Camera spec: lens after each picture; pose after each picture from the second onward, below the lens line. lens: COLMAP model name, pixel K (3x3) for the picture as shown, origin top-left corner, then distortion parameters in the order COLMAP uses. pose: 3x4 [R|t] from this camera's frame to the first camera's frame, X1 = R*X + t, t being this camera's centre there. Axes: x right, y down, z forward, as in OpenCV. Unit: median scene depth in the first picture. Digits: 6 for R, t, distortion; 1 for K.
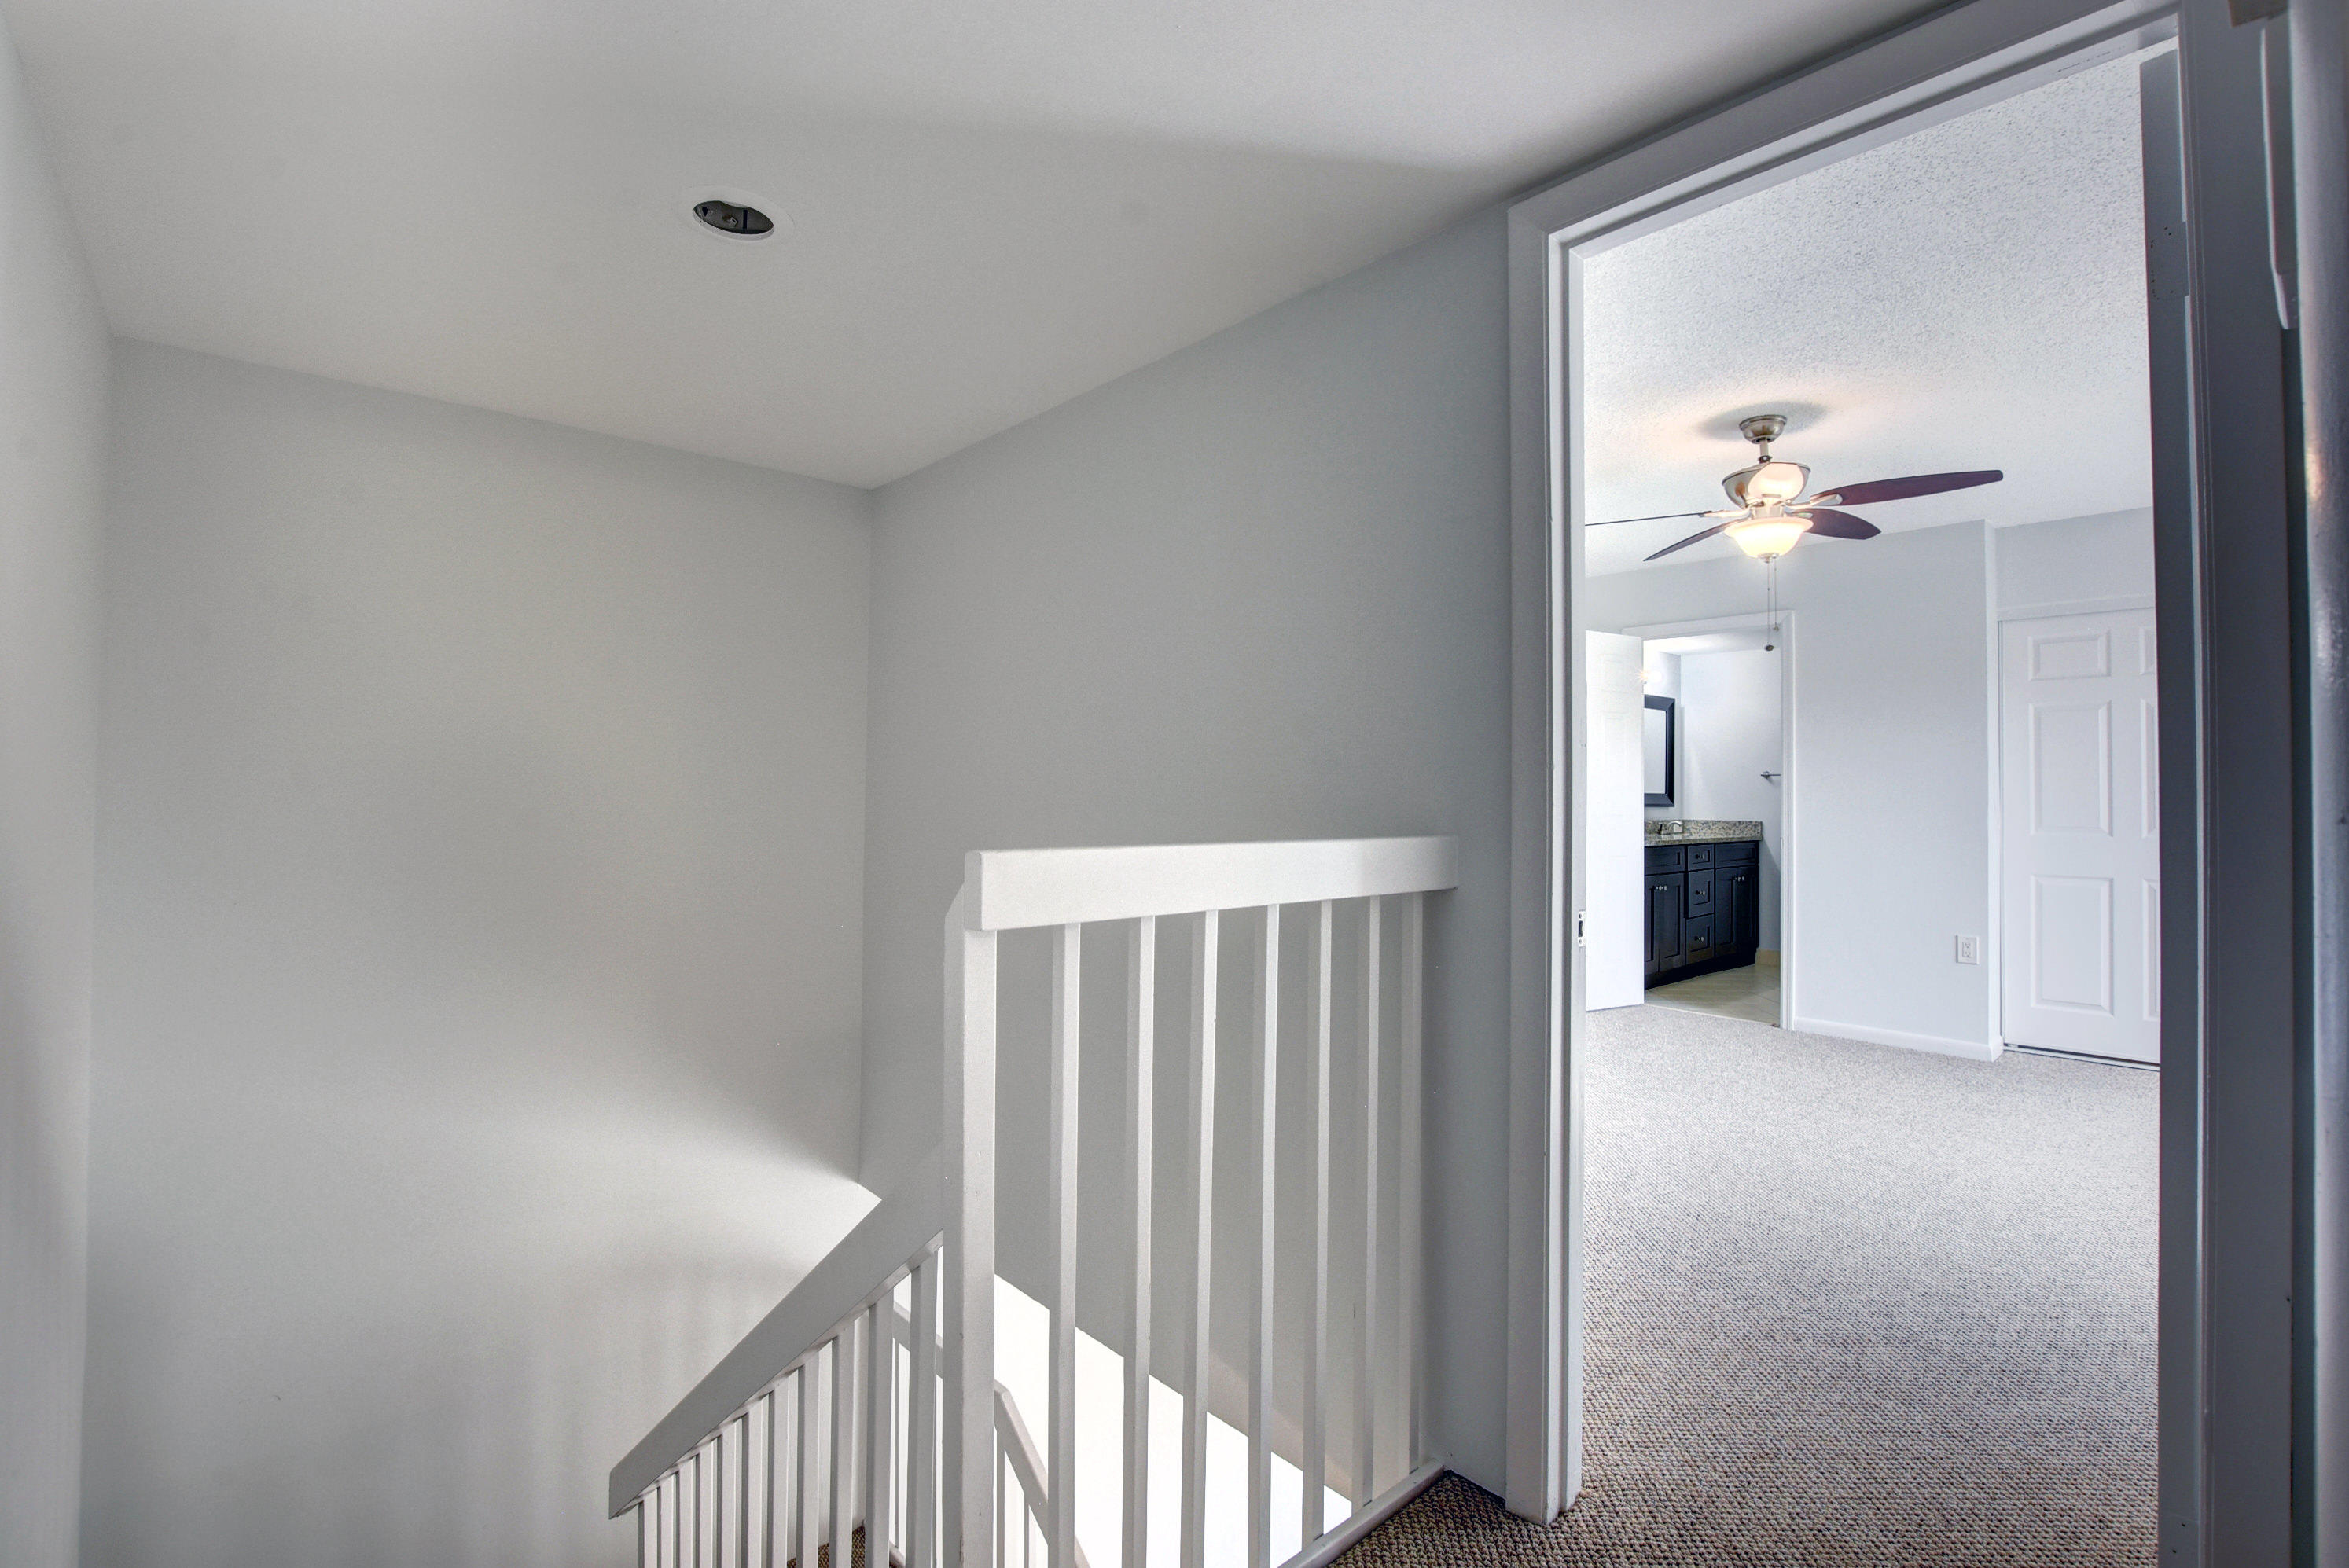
lens RADIAL K [[1038.3, 0, 1188.5], [0, 1038.3, 774.2], [0, 0, 1]] dist [-0.044352, 0.009343]
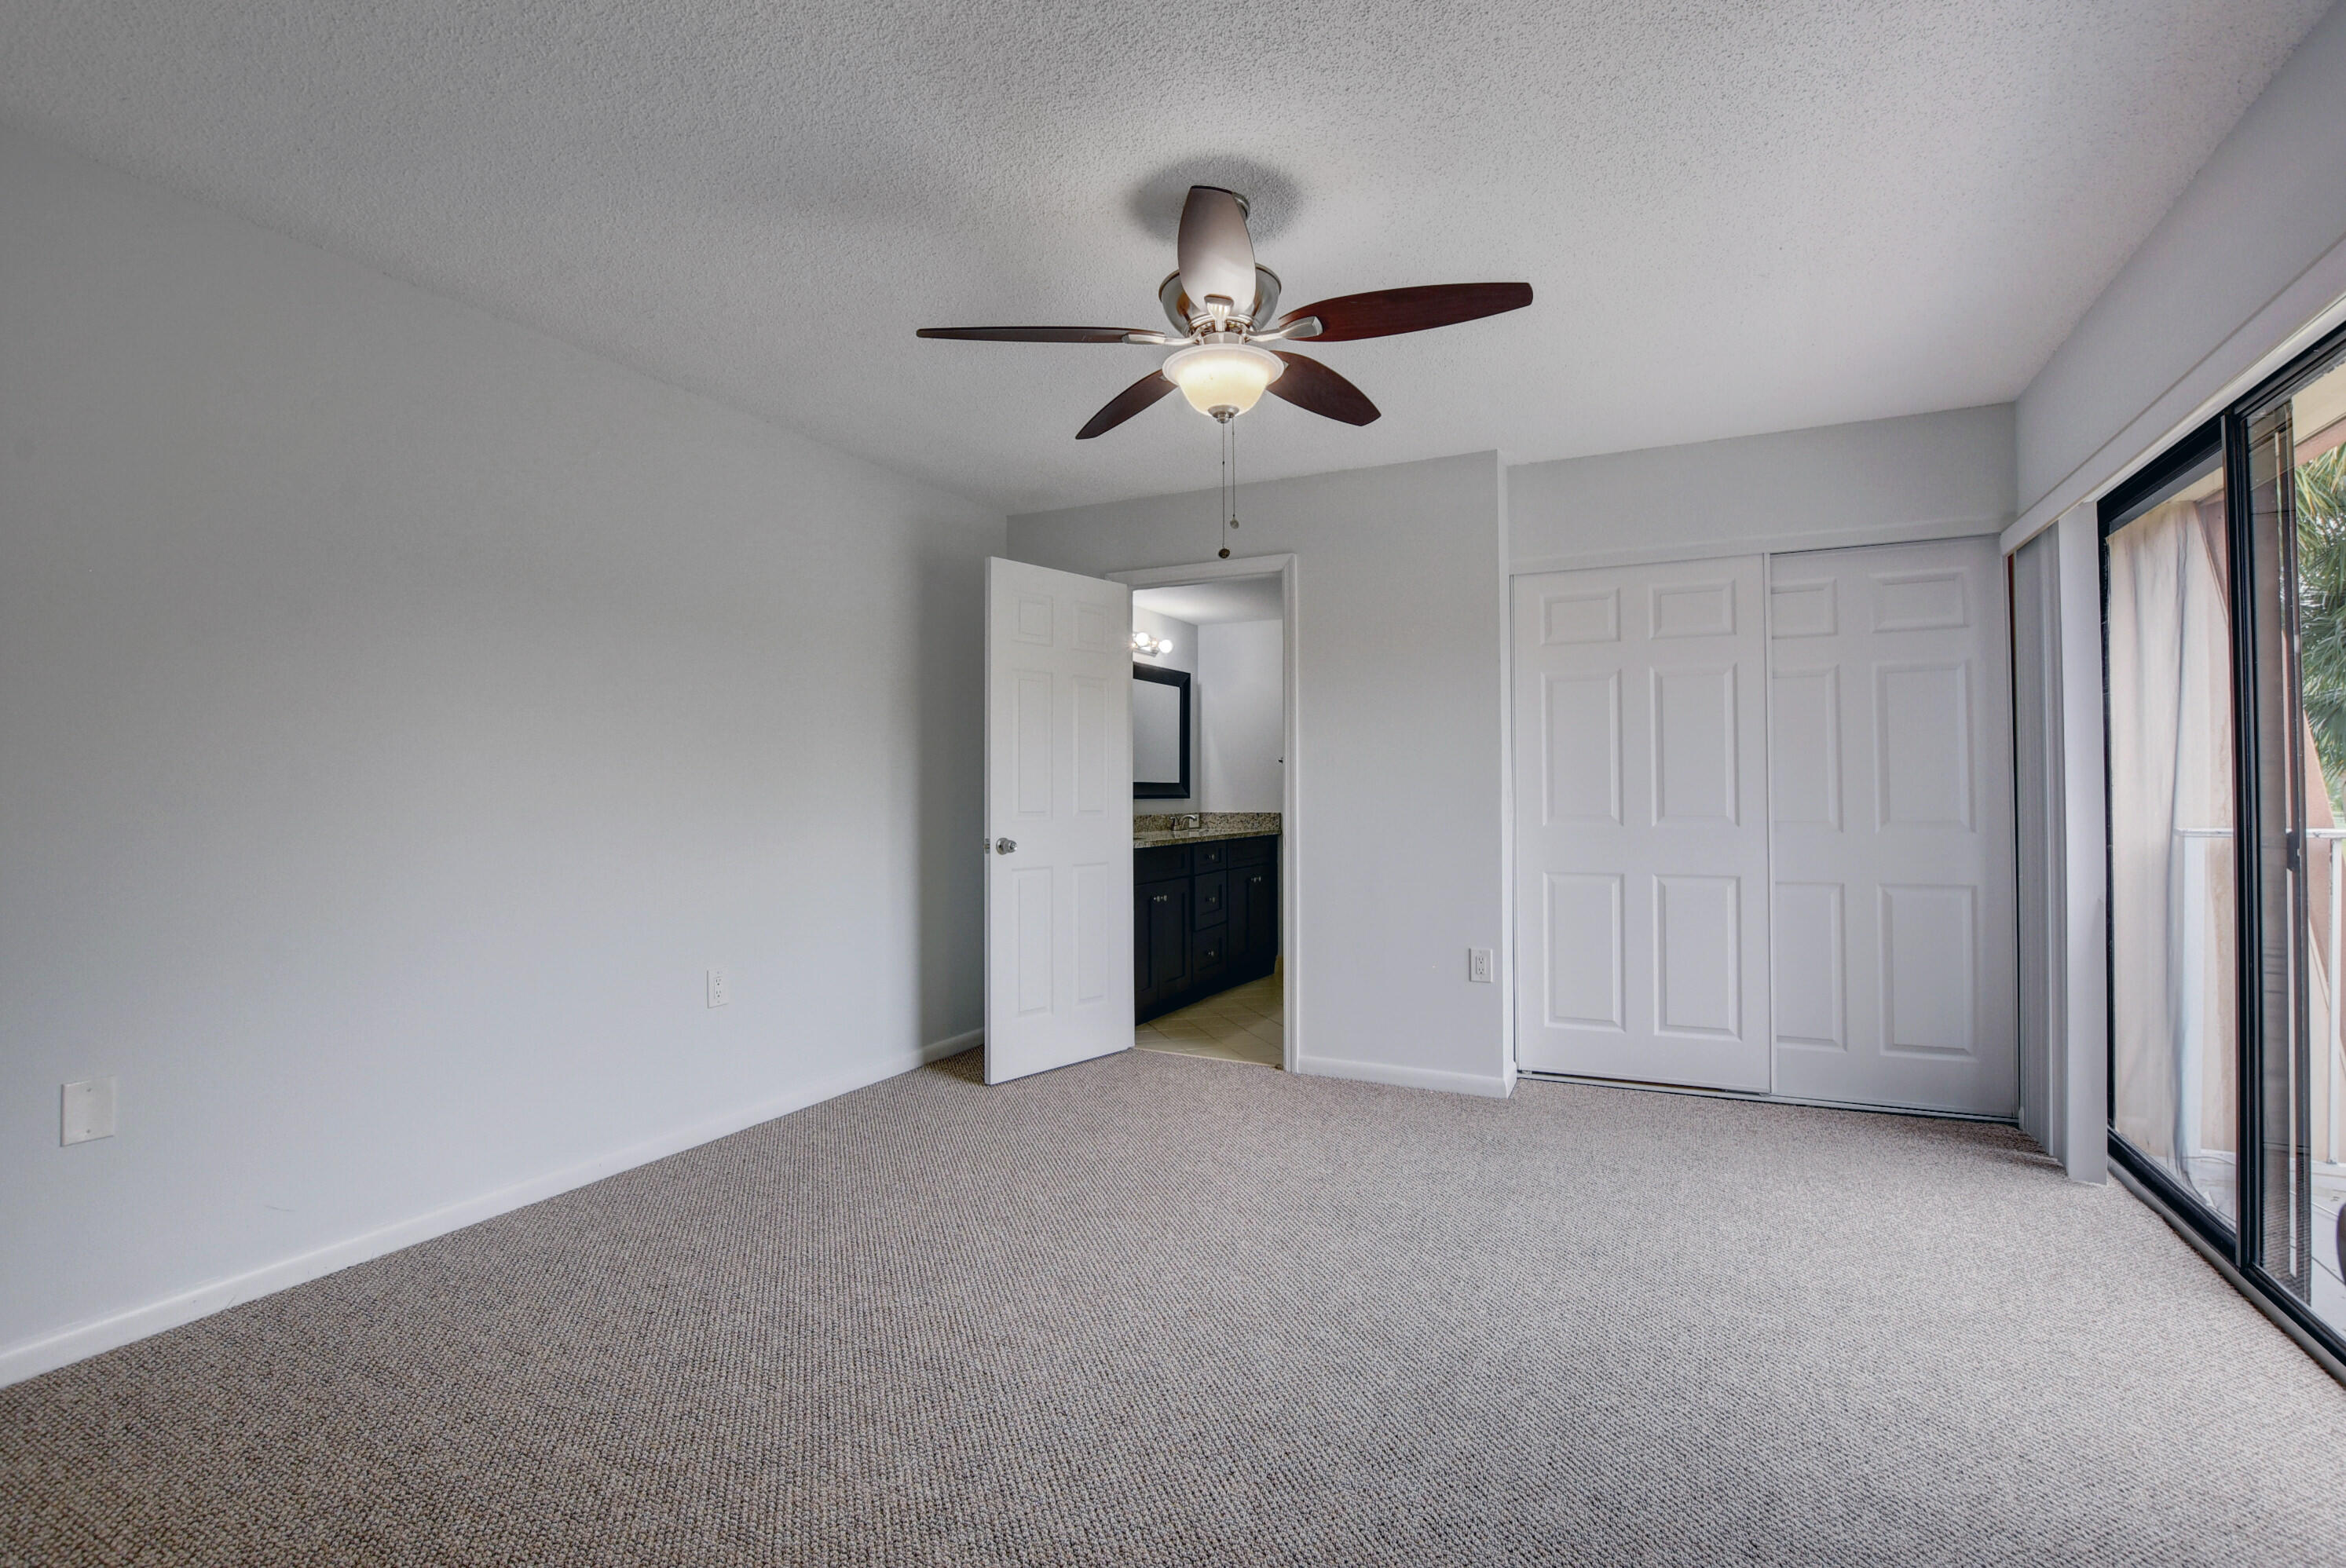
lens RADIAL K [[1037.0, 0, 1186.9], [0, 1037.0, 774.2], [0, 0, 1]] dist [-0.044352, 0.009343]
pose [[0.926583, -0.006557, 0.376033, 0.206208], [0.004686, 0.999972, 0.005890, 0.009180], [-0.376061, -0.003695, 0.926587, 0.277897]]
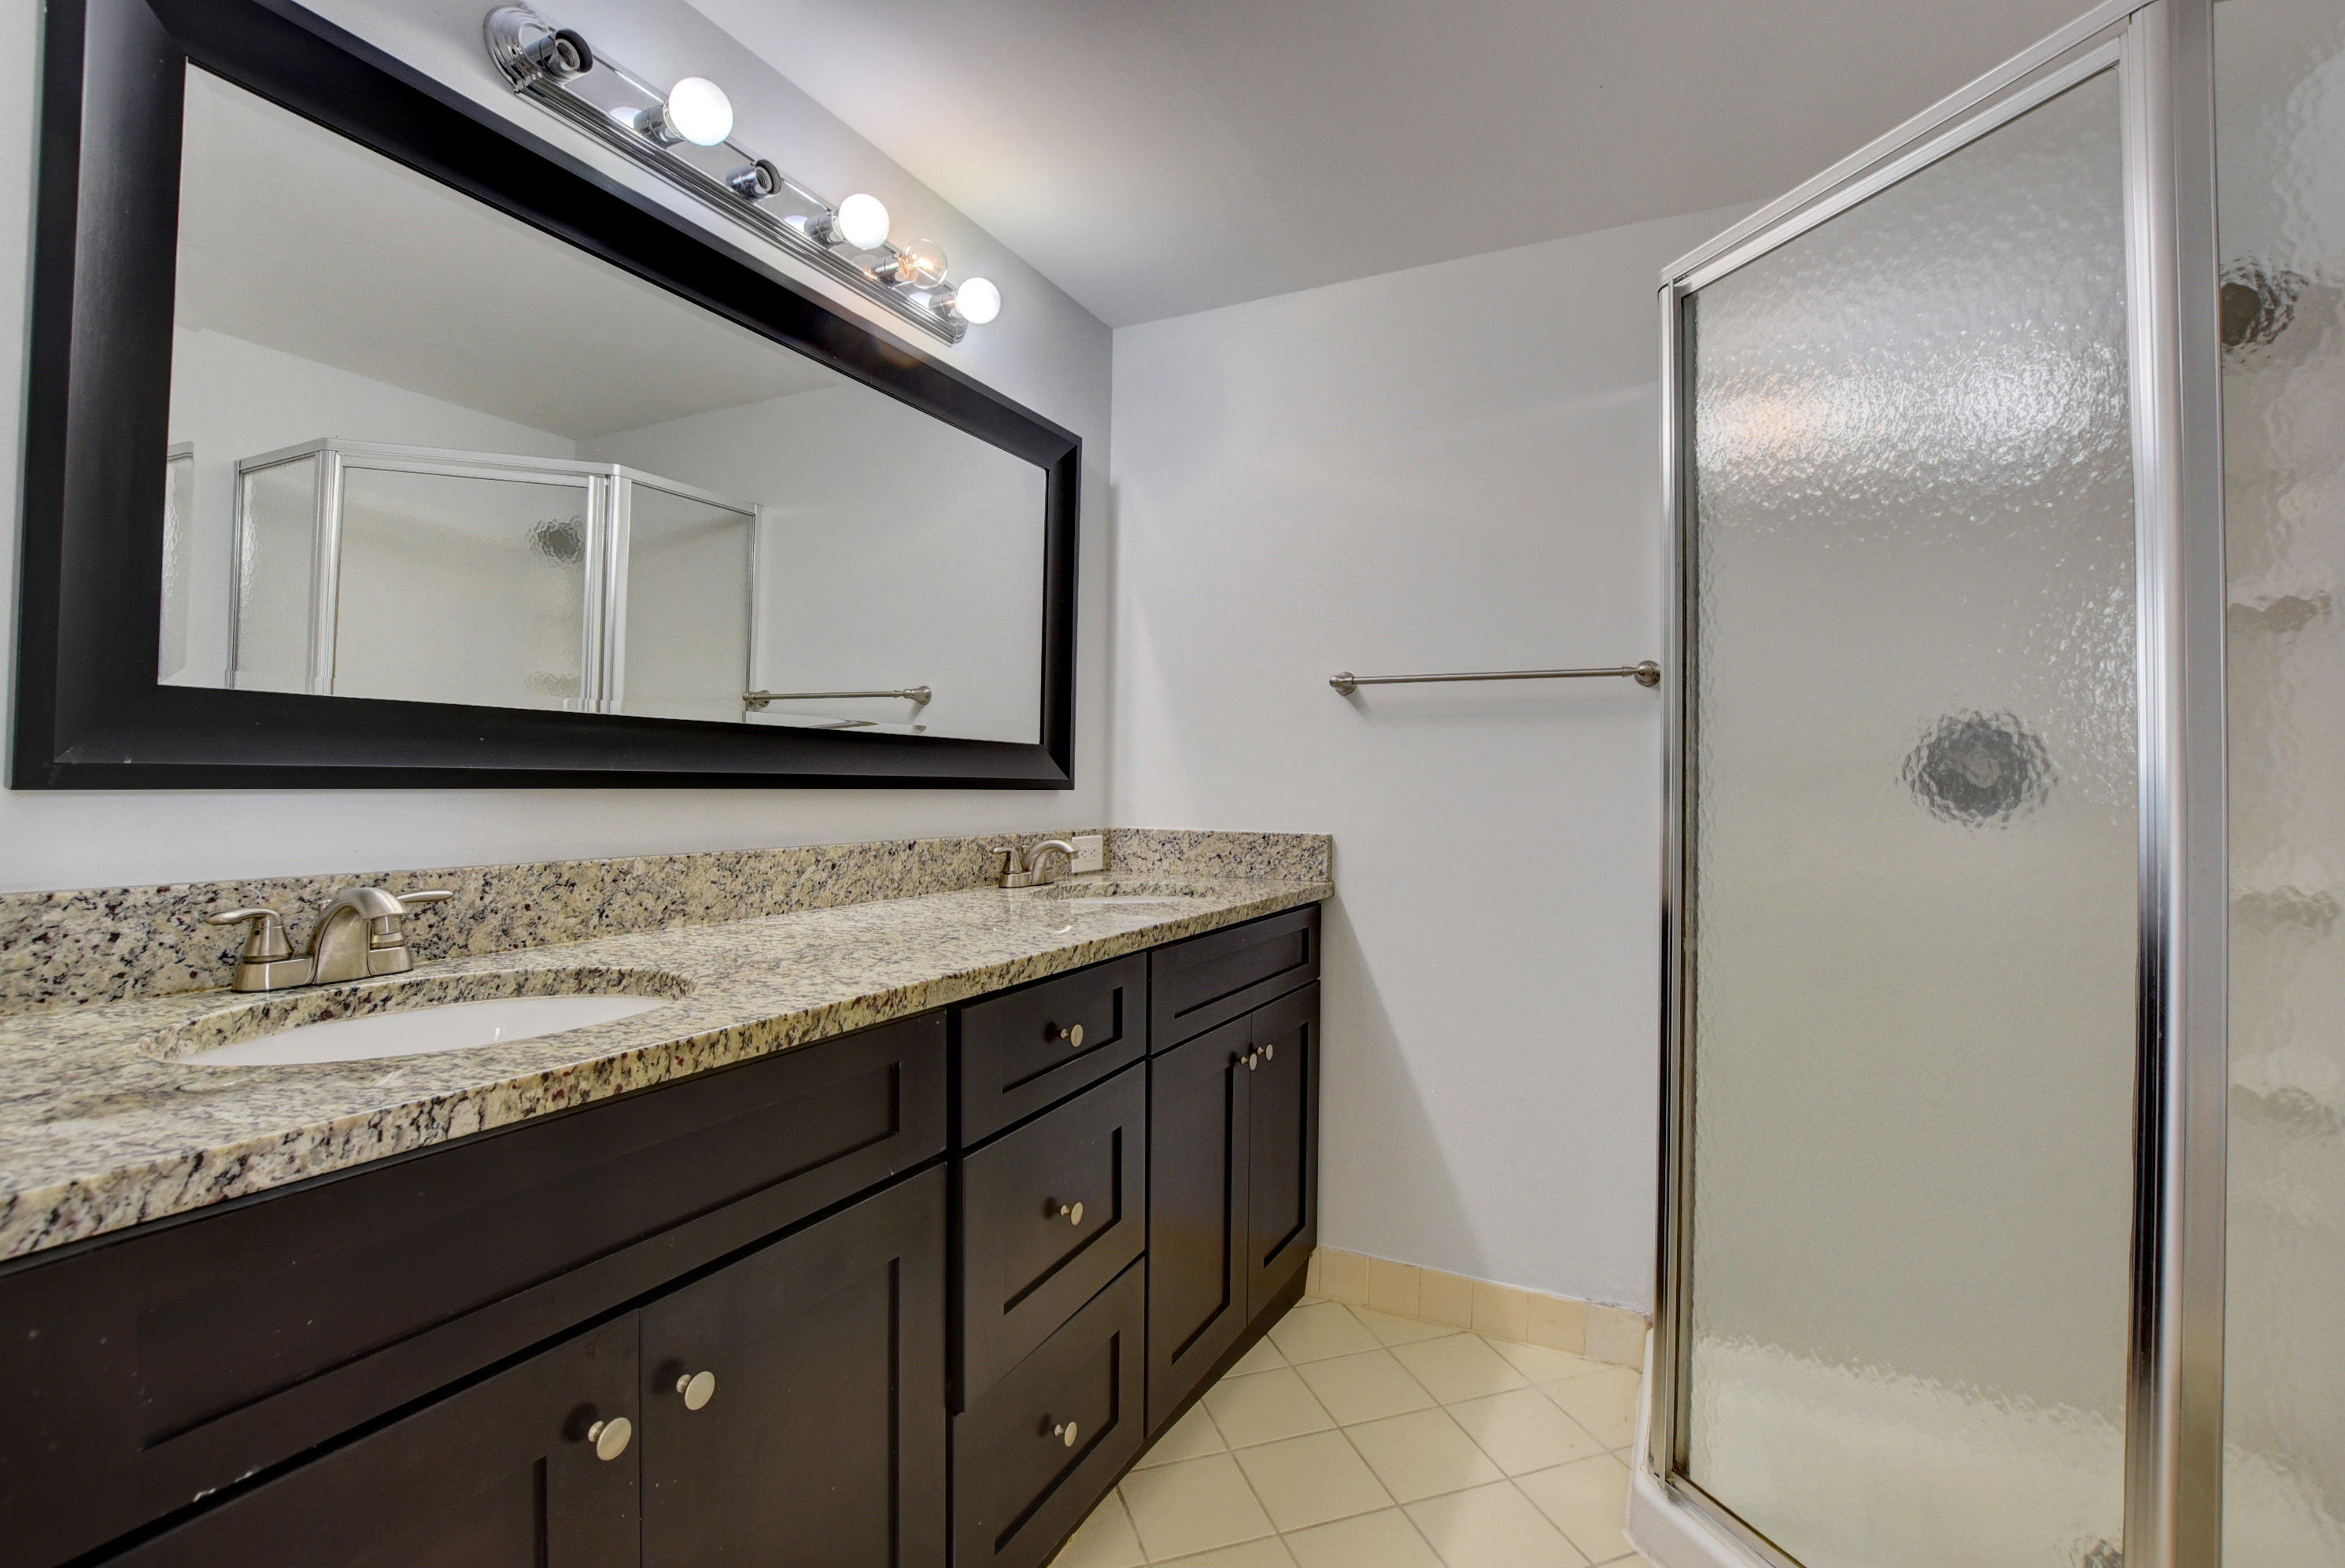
lens RADIAL K [[1036.6, 0, 1186.4], [0, 1036.6, 774.2], [0, 0, 1]] dist [-0.044352, 0.009343]
pose [[0.927314, 0.002285, 0.374278, 0.565208], [-0.010180, 0.999765, 0.019118, 0.030480], [-0.374146, -0.021539, 0.927120, 1.021271]]
